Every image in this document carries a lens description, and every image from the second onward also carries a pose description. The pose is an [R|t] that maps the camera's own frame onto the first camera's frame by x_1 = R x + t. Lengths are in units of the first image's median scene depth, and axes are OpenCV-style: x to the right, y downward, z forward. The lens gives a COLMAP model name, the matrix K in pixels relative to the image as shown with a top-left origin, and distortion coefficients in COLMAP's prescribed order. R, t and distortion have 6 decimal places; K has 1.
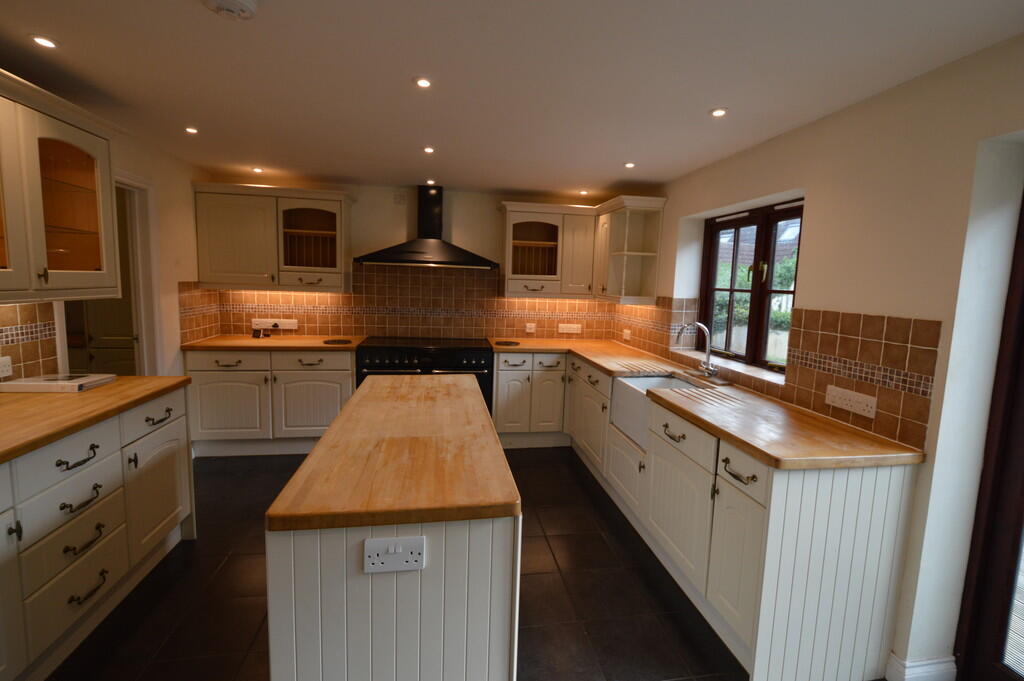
lens RADIAL K [[458.2, 0, 513.7], [0, 458.2, 334.1], [0, 0, 1]] dist [-0.002925, -0.001464]
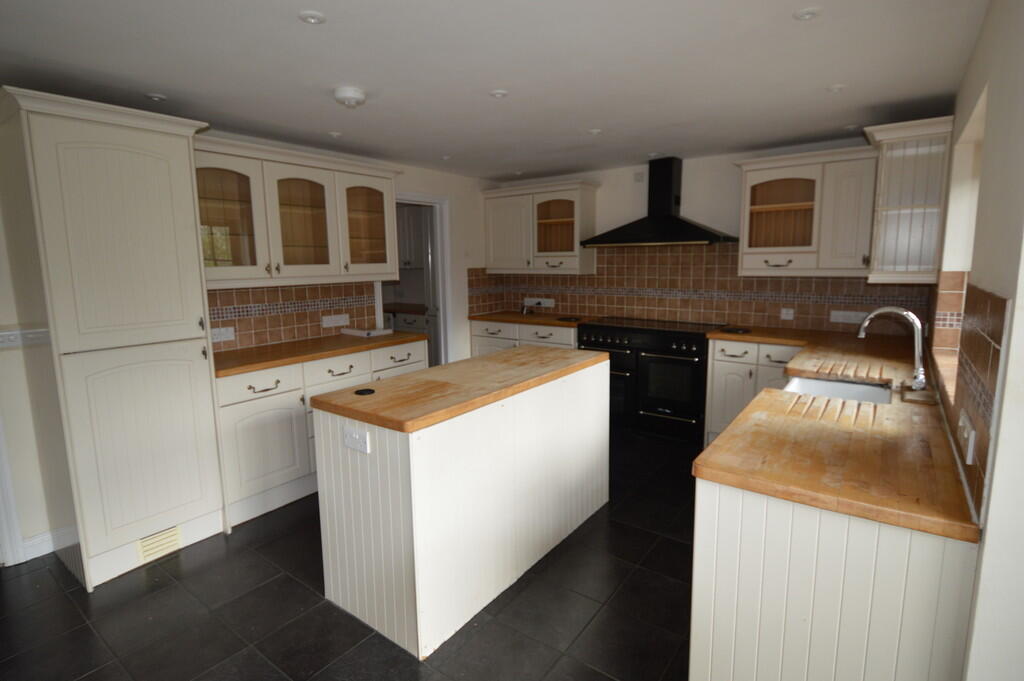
lens RADIAL K [[511.0, 0, 513.3], [0, 511.0, 340.5], [0, 0, 1]] dist [-0.000978, -0.000116]
pose [[0.688735, 0.072128, -0.721417, 0.412634], [-0.047442, 0.997390, 0.054427, 0.007569], [0.723459, -0.003260, 0.690359, 0.056687]]
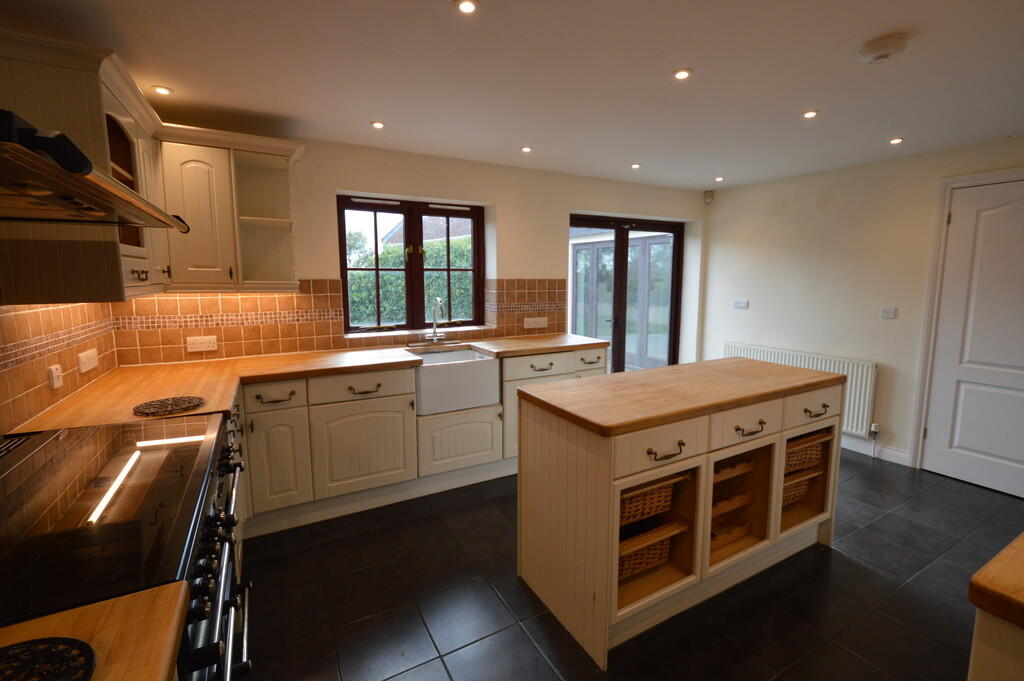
lens RADIAL K [[458.2, 0, 512.0], [0, 458.2, 330.8], [0, 0, 1]] dist [-0.002925, -0.001464]
pose [[-0.325111, -0.155727, 0.932766, -0.568177], [0.096951, 0.975662, 0.196680, -0.115461], [-0.940693, 0.154376, -0.302100, 0.884561]]
